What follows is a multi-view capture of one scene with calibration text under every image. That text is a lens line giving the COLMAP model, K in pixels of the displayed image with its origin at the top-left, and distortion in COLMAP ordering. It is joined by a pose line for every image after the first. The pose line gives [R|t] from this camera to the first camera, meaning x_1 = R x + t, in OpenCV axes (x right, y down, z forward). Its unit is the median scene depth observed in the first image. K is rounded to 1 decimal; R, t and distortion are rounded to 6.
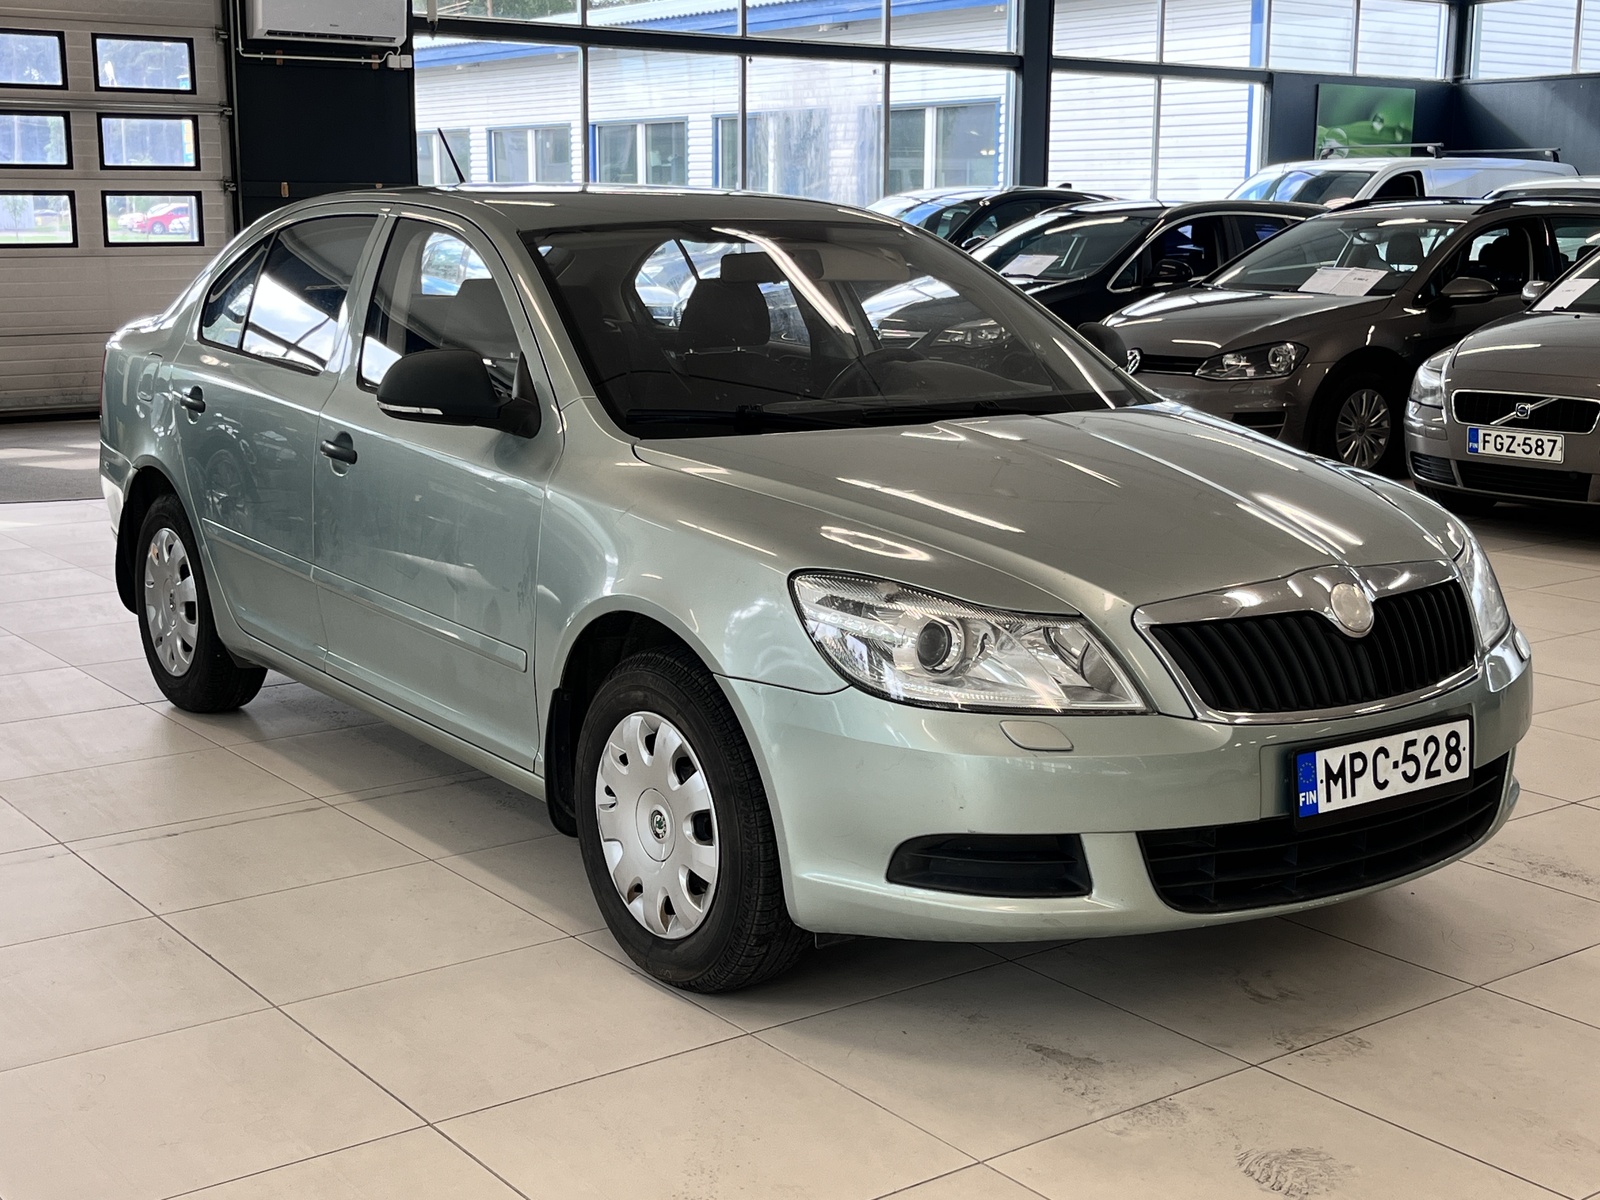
lens RADIAL K [[2077.8, 0, 800.0], [0, 2077.8, 600.0], [0, 0, 1]] dist [0.010127, 0.008890]
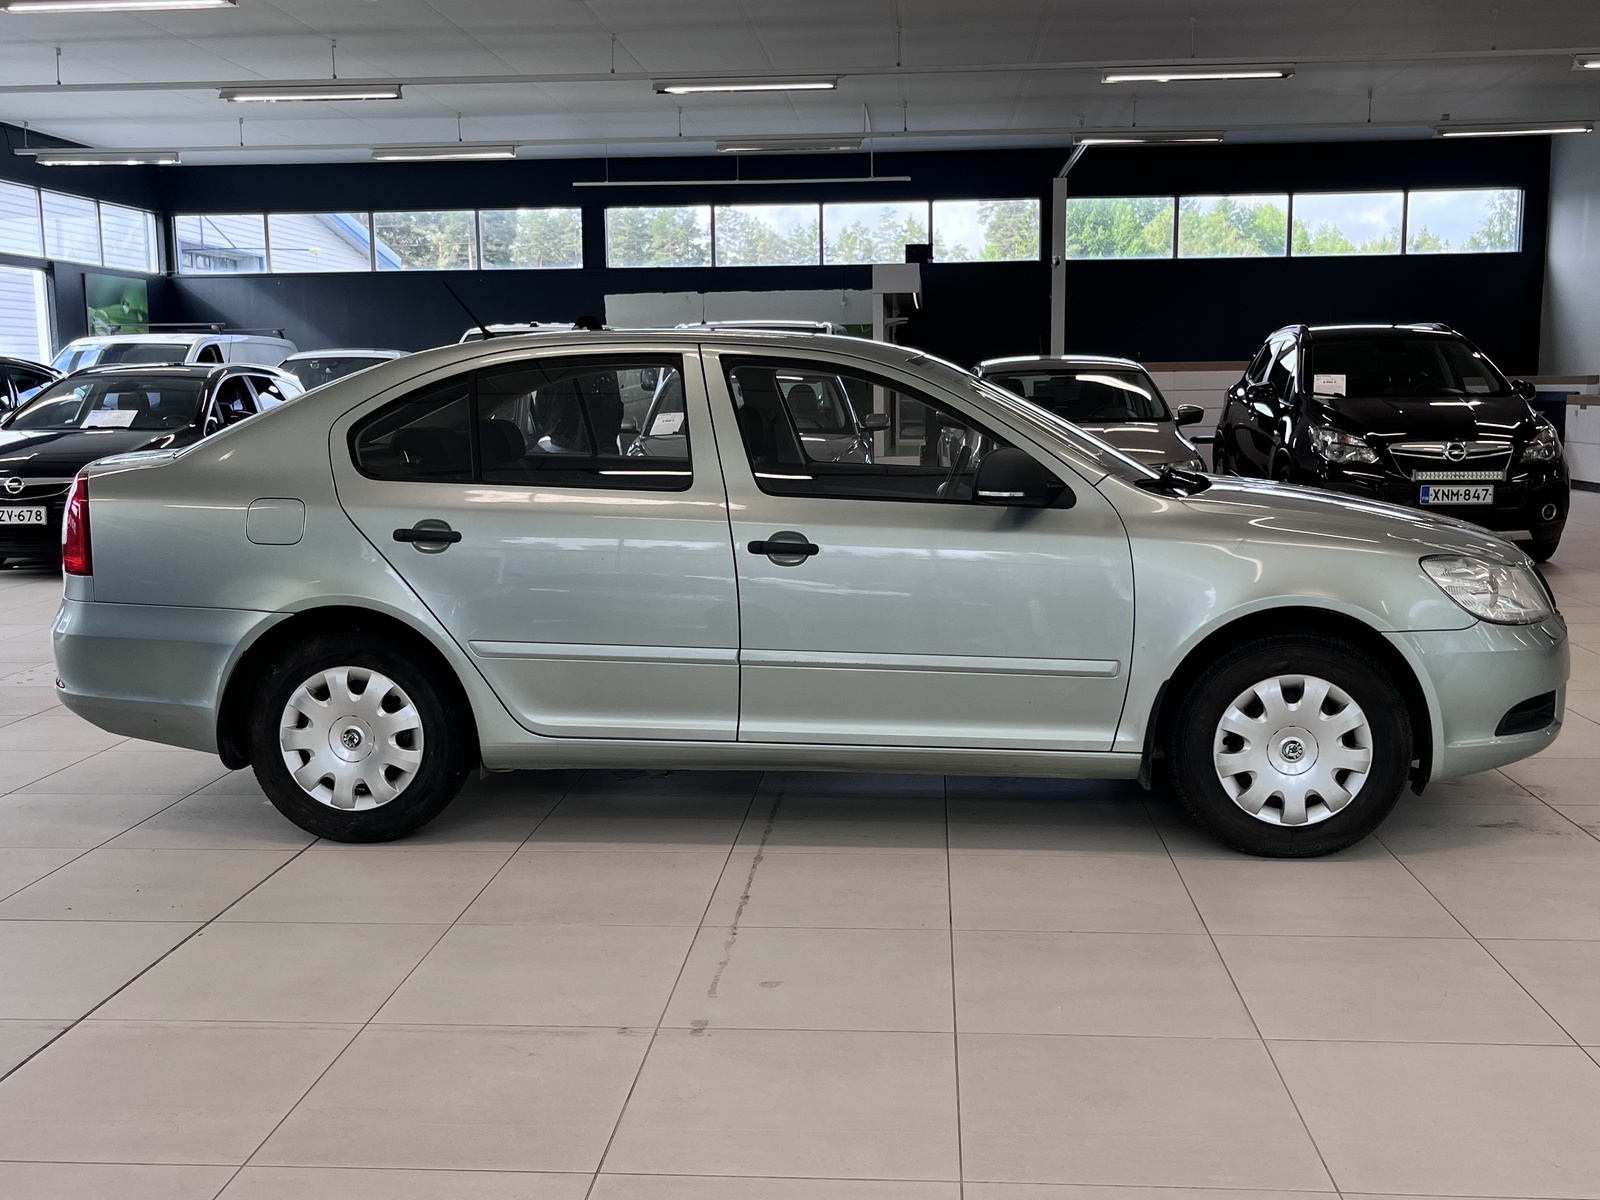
lens RADIAL K [[1636.8, 0, 800.0], [0, 1636.8, 600.0], [0, 0, 1]] dist [0.009310, -0.002844]
pose [[0.658738, -0.112901, 0.743853, -0.207649], [0.153158, 0.988098, 0.014339, -0.012053], [-0.736618, 0.104482, 0.668190, 0.084509]]
